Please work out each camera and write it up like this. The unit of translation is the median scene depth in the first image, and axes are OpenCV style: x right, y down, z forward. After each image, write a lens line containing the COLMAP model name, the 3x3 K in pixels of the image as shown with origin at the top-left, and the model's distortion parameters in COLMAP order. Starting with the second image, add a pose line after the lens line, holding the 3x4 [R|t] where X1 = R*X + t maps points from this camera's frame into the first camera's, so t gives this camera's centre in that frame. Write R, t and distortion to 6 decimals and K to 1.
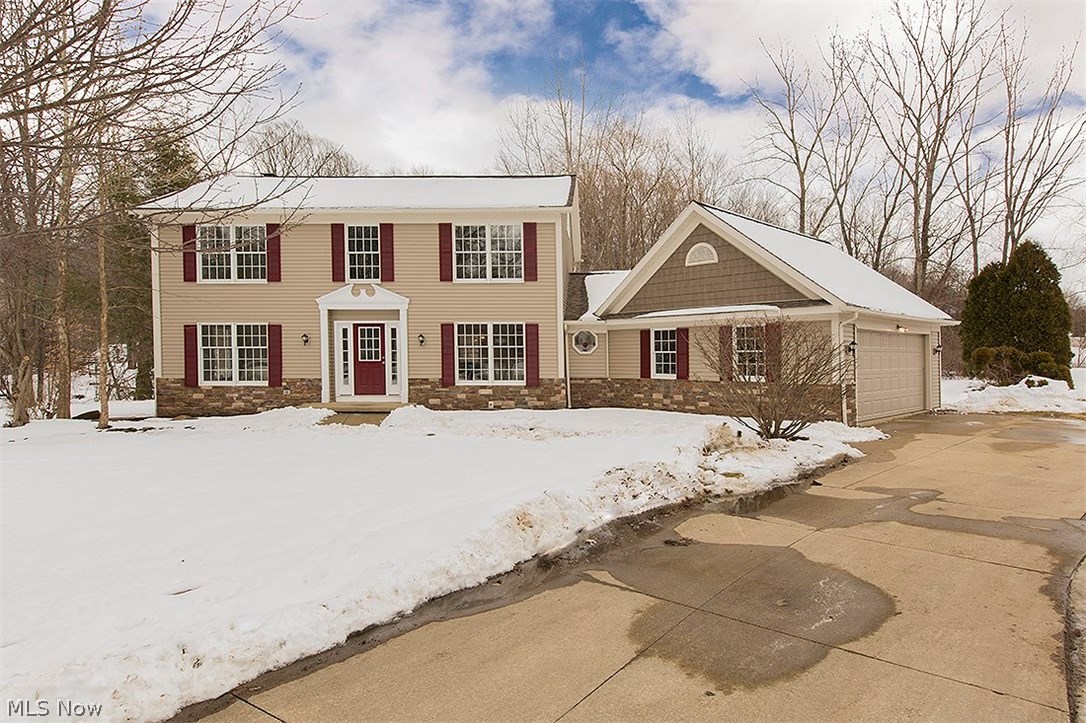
lens RADIAL K [[566.2, 0, 544.5], [0, 566.2, 368.8], [0, 0, 1]] dist [0.011939, 0.000402]
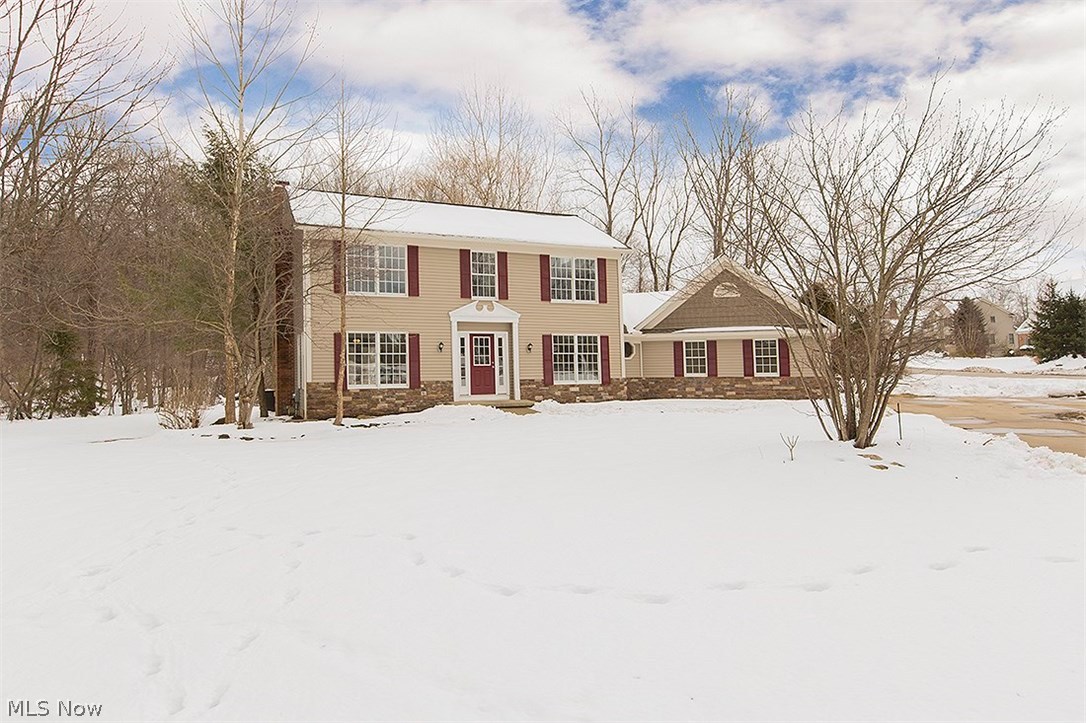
lens RADIAL K [[485.5, 0, 543.8], [0, 485.5, 351.5], [0, 0, 1]] dist [-0.017597, 0.001212]
pose [[0.939090, 0.002973, 0.343657, -0.539989], [0.012260, 0.999036, -0.042145, 0.001500], [-0.343452, 0.043791, 0.938149, 0.005211]]
